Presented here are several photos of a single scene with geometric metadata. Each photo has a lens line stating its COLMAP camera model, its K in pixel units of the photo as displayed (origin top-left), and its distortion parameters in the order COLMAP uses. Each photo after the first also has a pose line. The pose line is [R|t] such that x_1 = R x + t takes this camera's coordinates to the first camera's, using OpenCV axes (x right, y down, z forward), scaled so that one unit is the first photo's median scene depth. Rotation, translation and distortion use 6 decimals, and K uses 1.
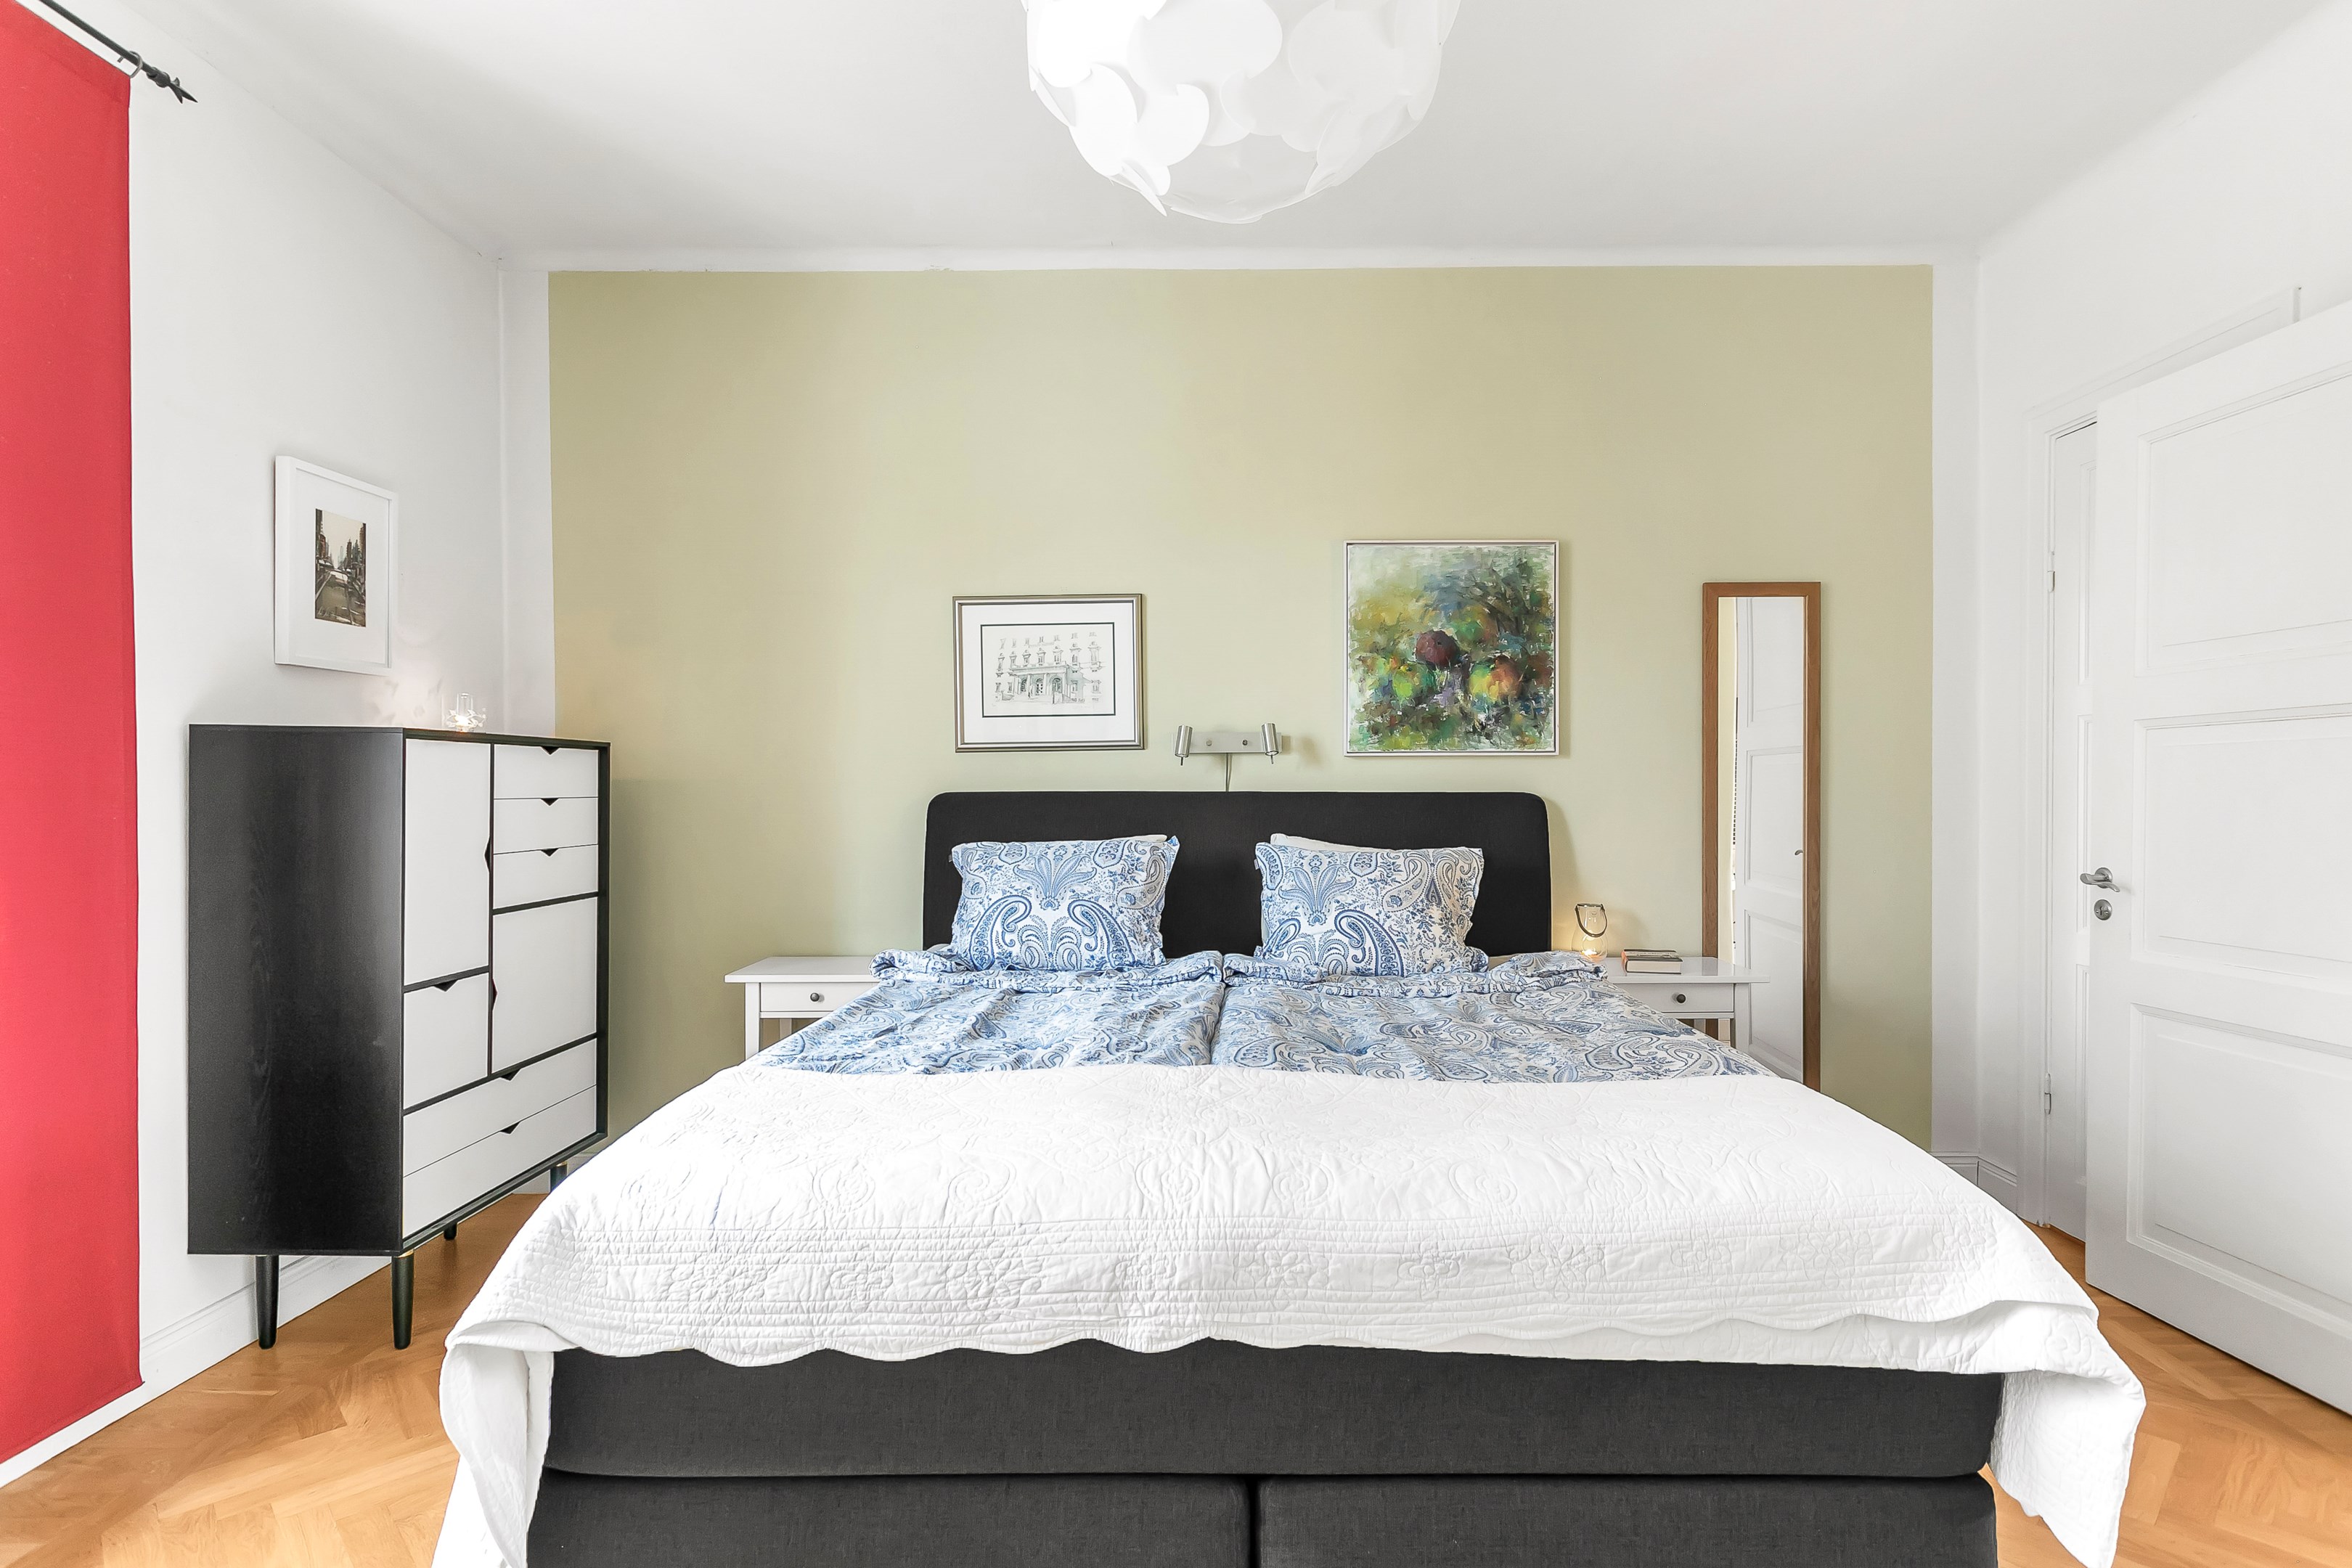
lens RADIAL K [[1139.2, 0, 1190.4], [0, 1139.2, 790.7], [0, 0, 1]] dist [0.001714, 0.000178]
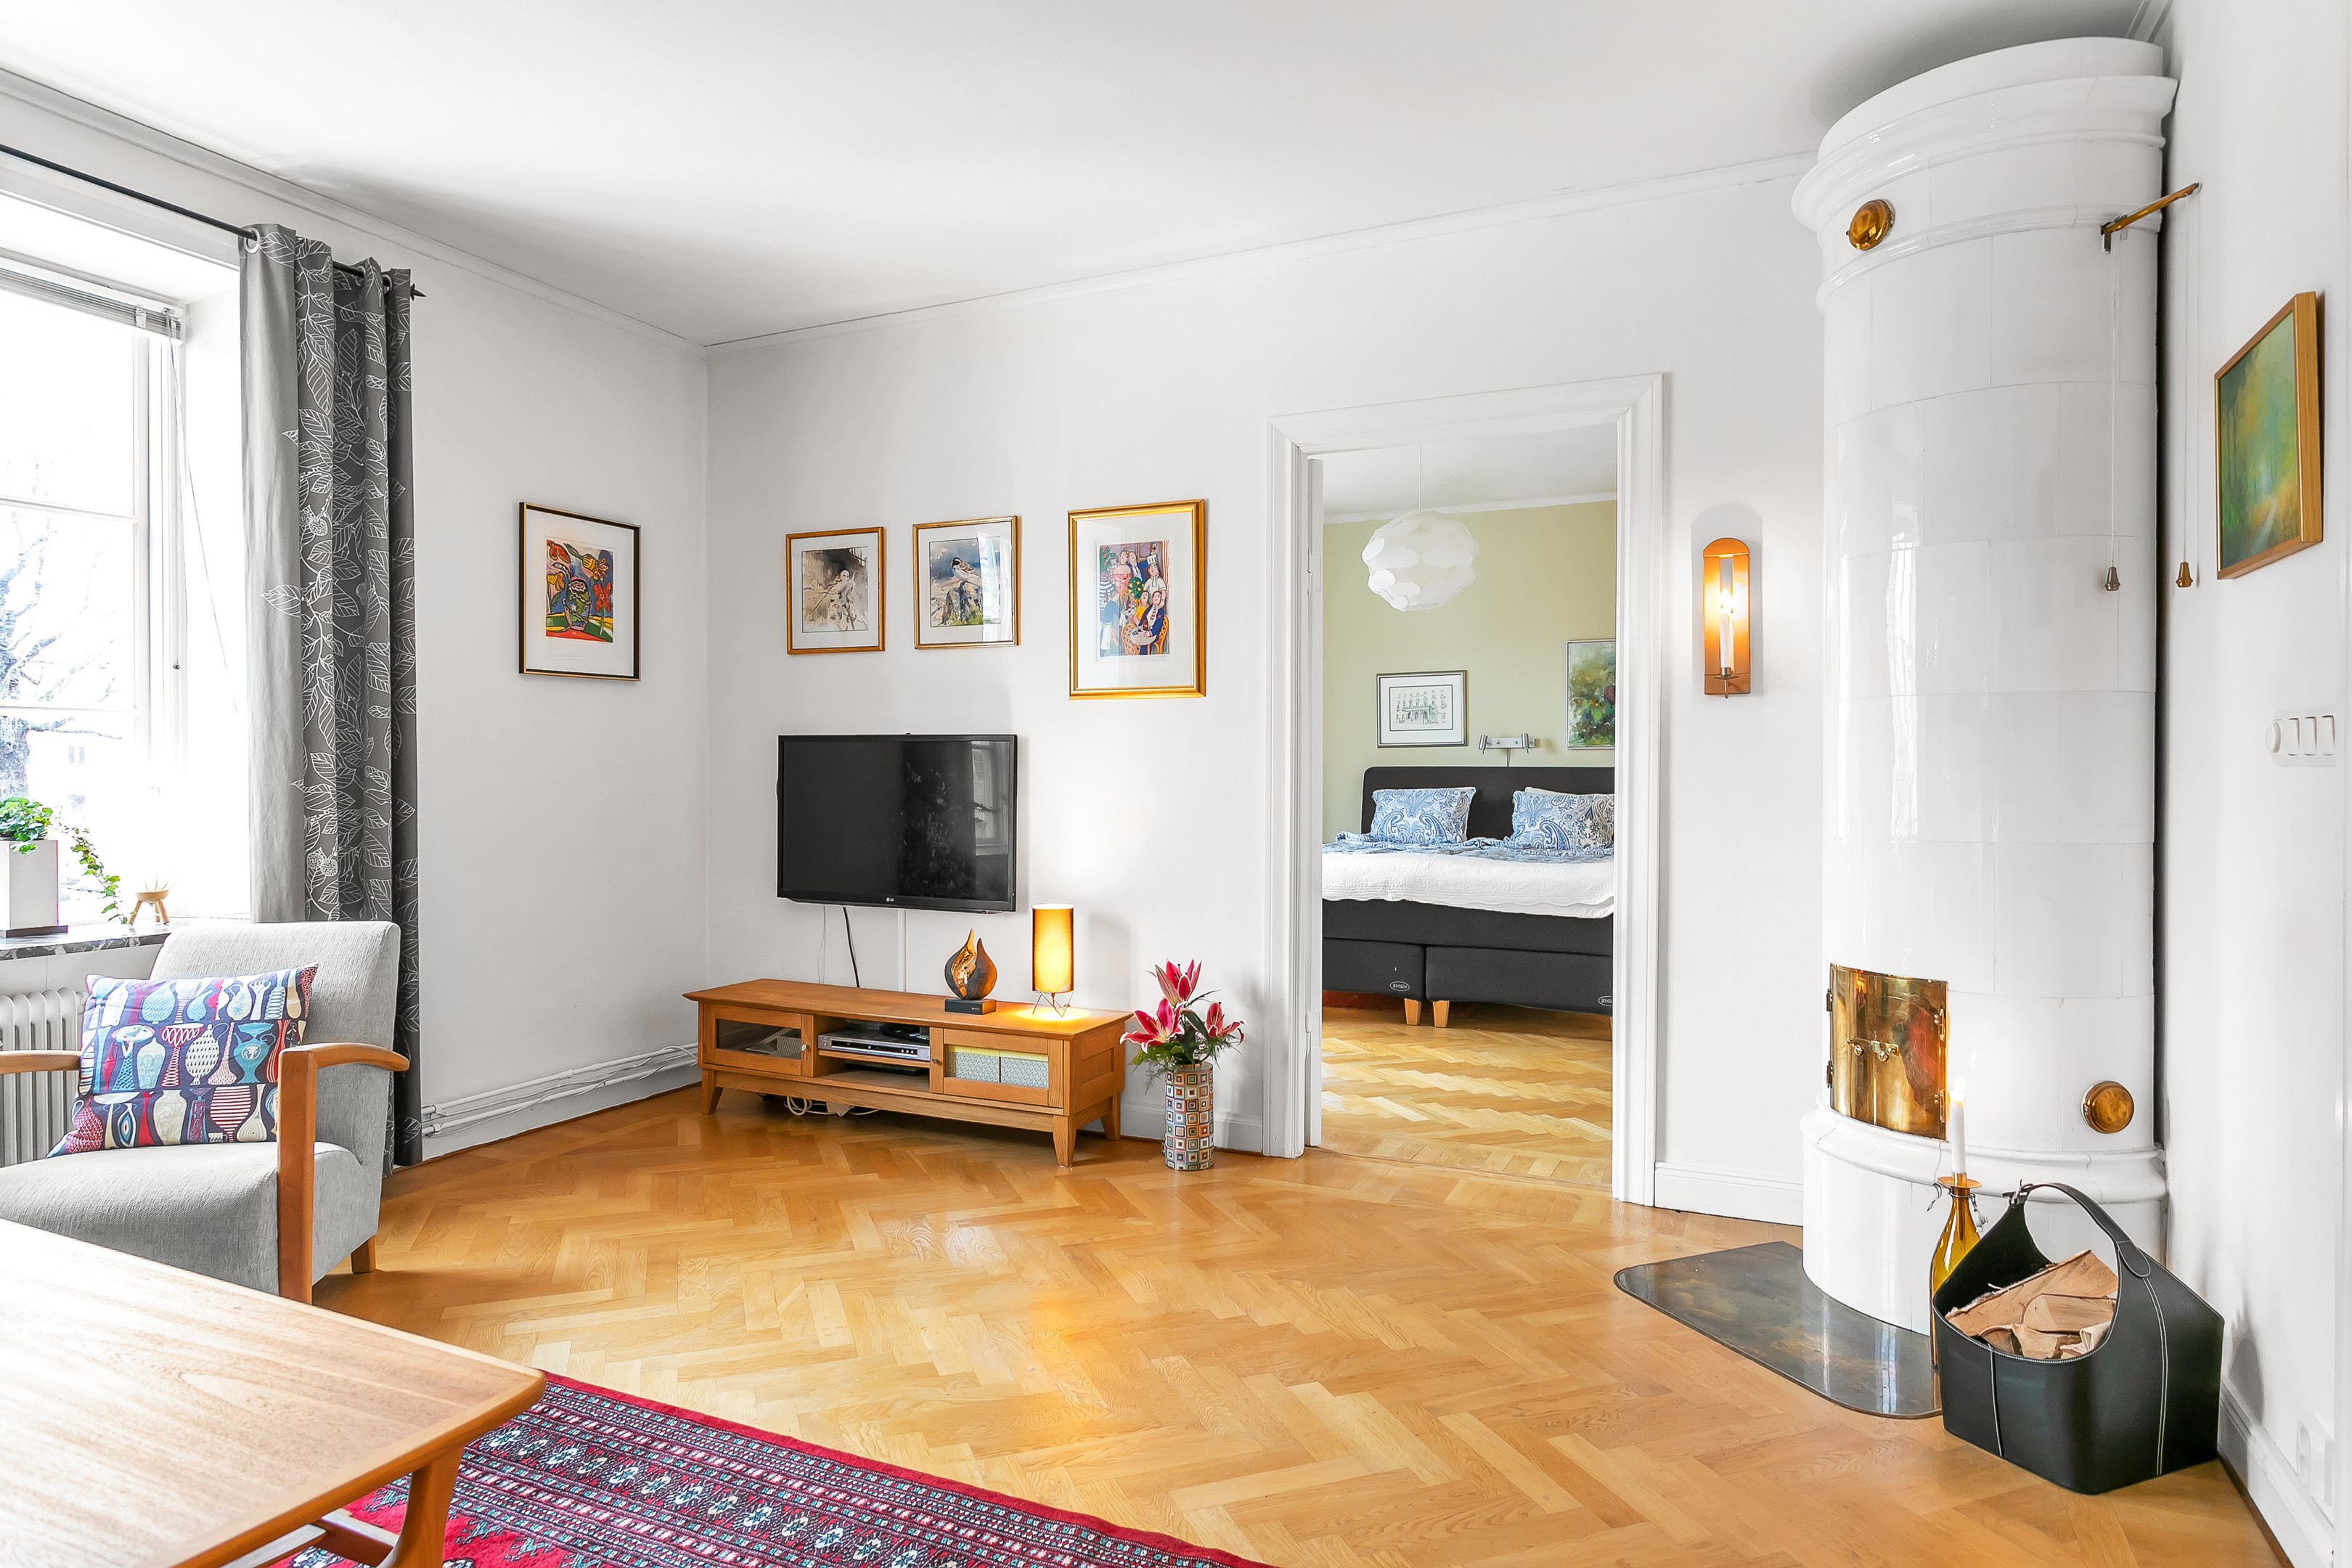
lens RADIAL K [[1304.8, 0, 1180.7], [0, 1304.8, 757.1], [0, 0, 1]] dist [-0.000318, 0.000308]
pose [[0.913587, -0.002296, -0.406637, 0.451228], [-0.002216, 0.999941, -0.010625, 0.009877], [0.406637, 0.010608, 0.913528, -1.377257]]
